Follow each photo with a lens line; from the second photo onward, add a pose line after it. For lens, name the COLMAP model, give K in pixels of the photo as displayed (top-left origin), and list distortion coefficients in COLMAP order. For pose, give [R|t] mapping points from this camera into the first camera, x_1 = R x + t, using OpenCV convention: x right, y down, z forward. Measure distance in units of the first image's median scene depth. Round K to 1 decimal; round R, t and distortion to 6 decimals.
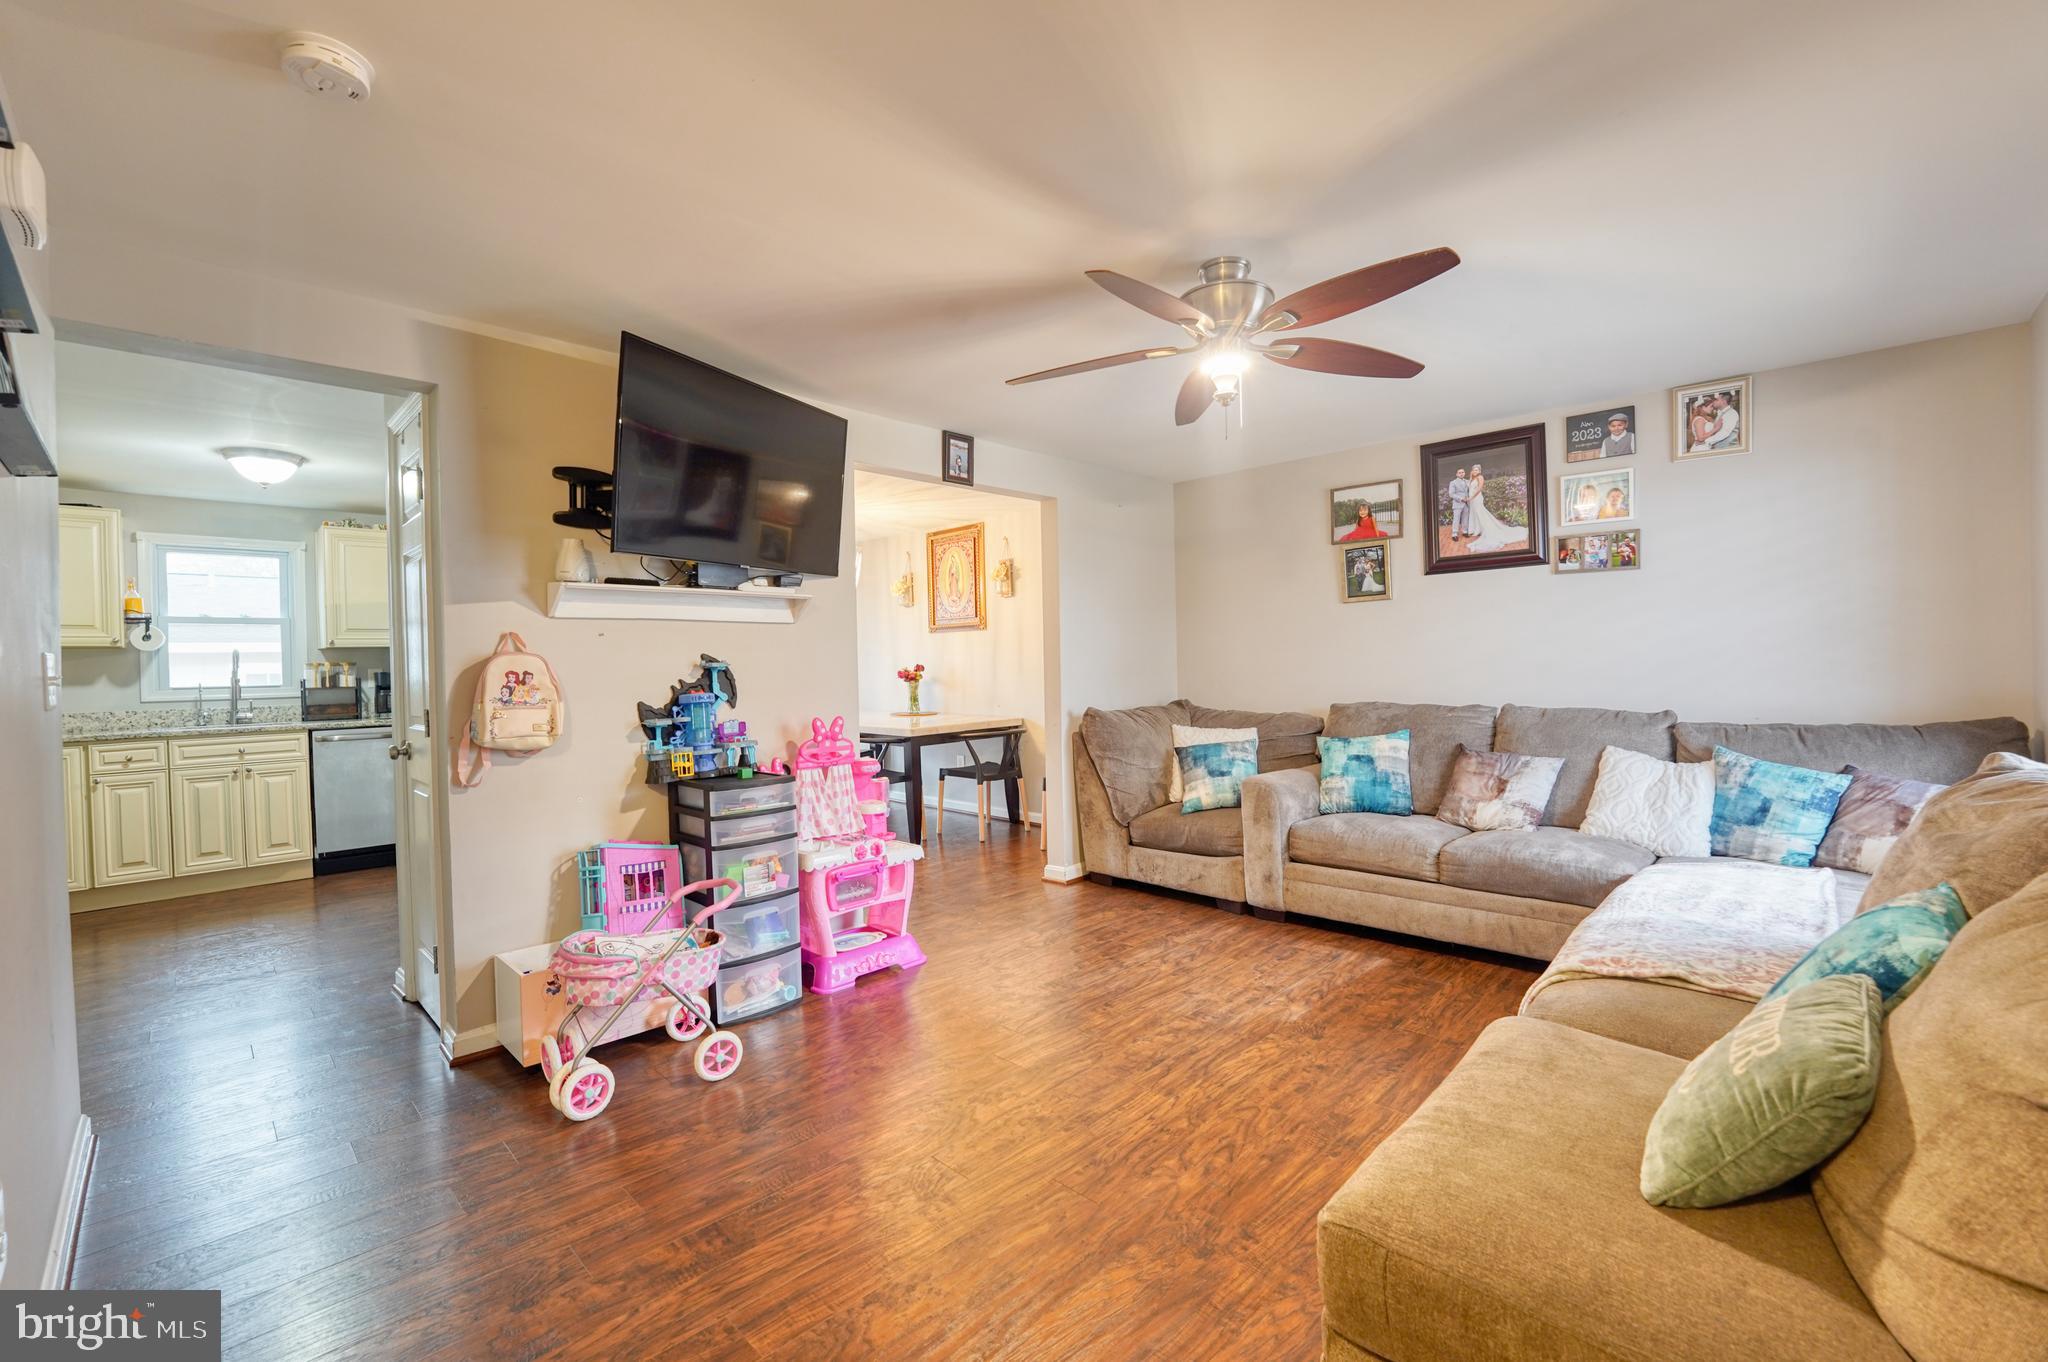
lens RADIAL K [[845.4, 0, 1017.1], [0, 845.4, 669.6], [0, 0, 1]] dist [-0.023745, -0.000114]
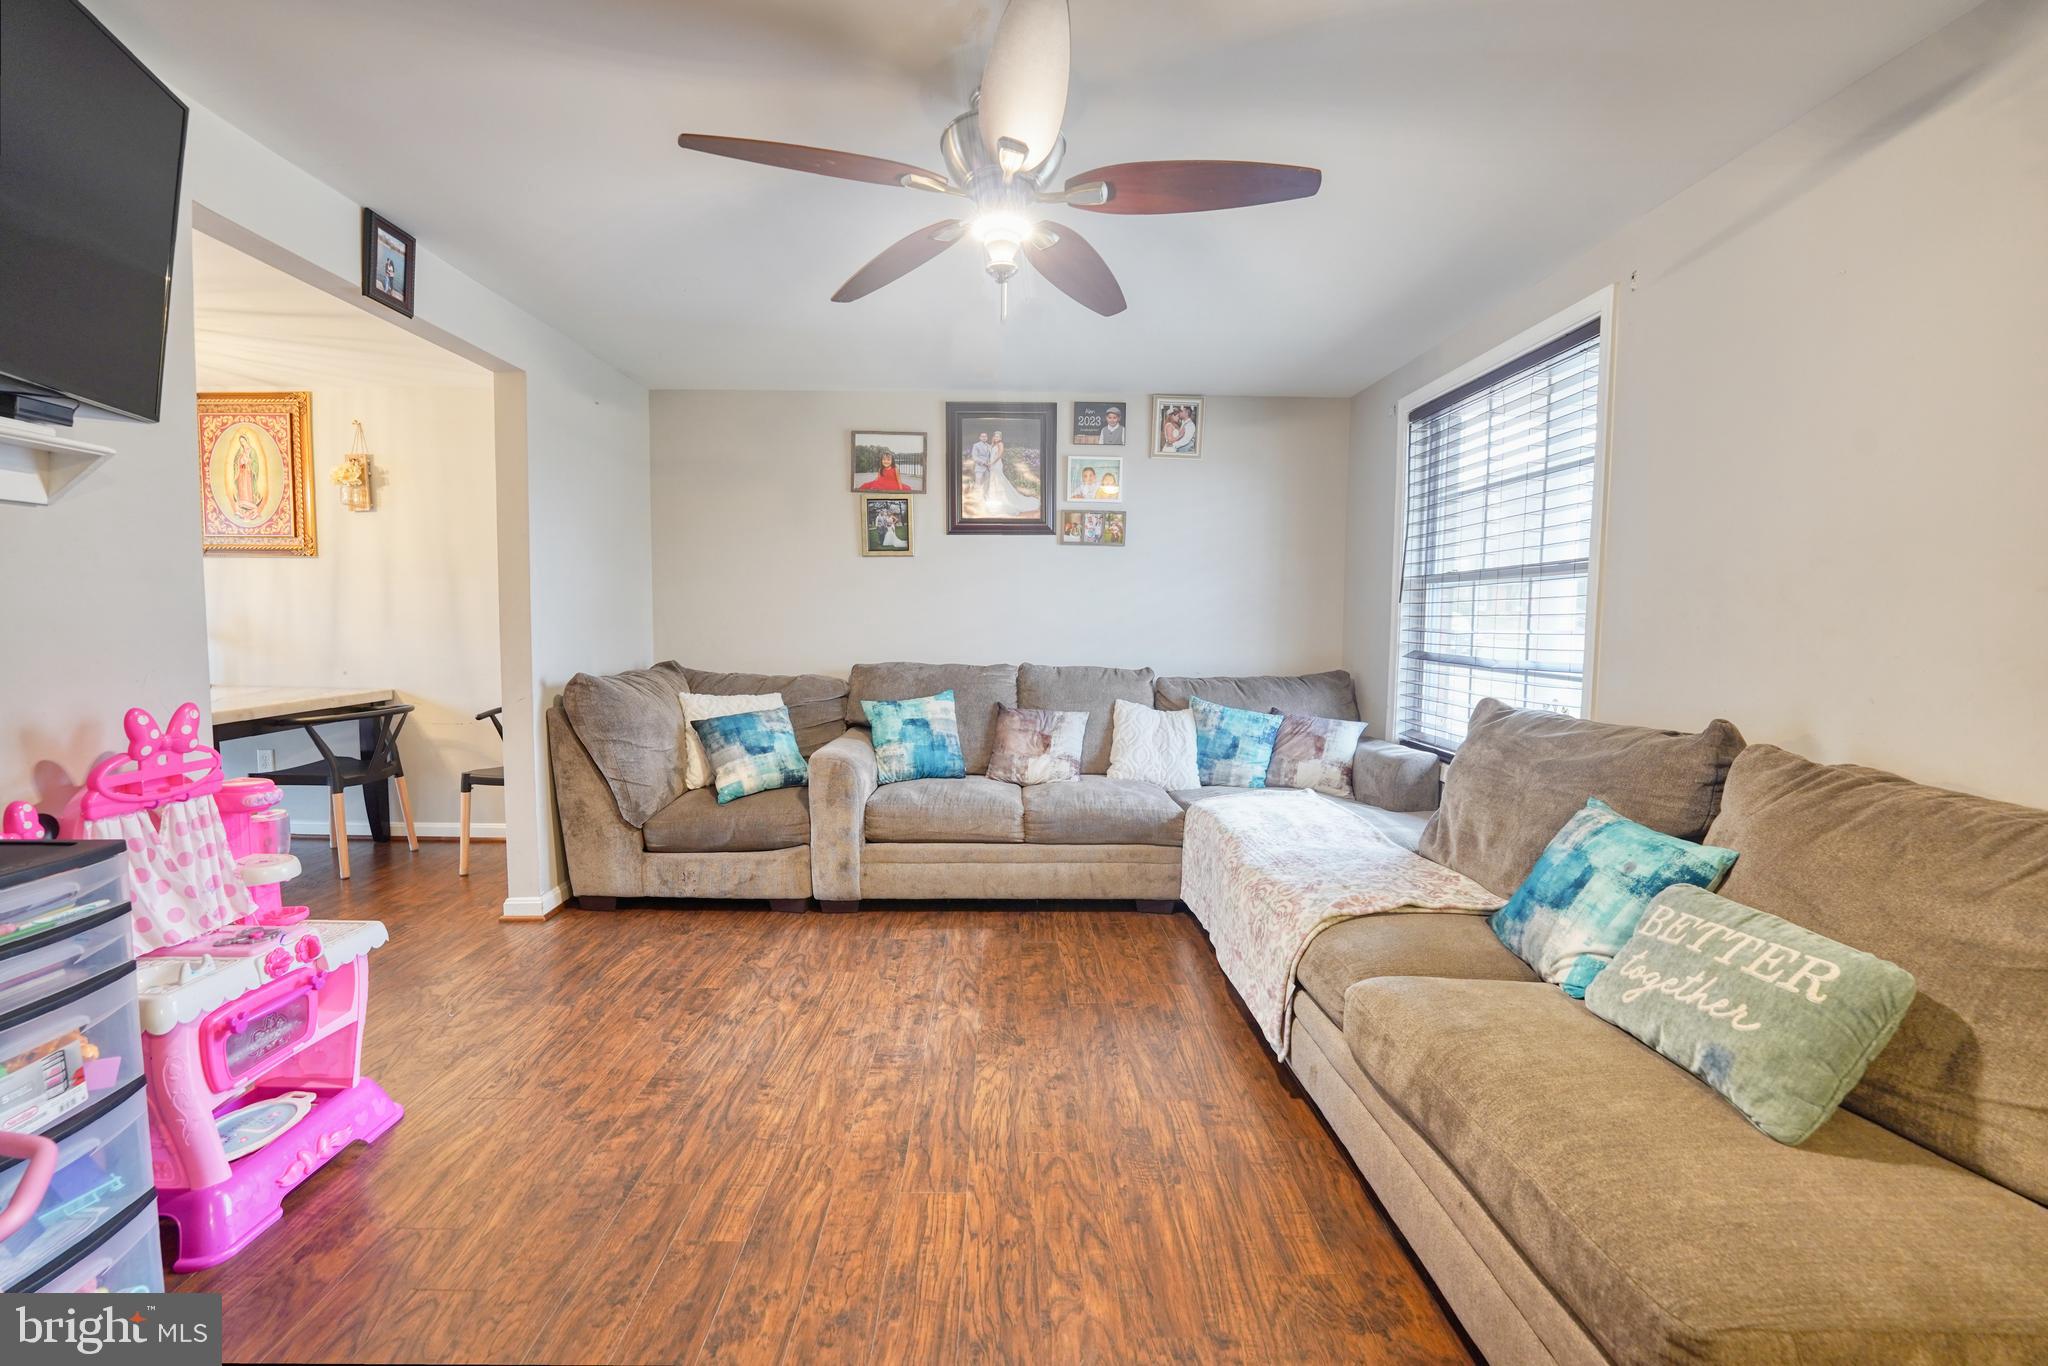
lens RADIAL K [[828.9, 0, 1006.1], [0, 828.9, 670.9], [0, 0, 1]] dist [-0.022714, 0.000360]
pose [[0.709028, -0.017241, 0.704969, -0.185969], [-0.019137, 0.998862, 0.043675, 0.005713], [-0.704920, -0.044458, 0.707892, 0.290081]]
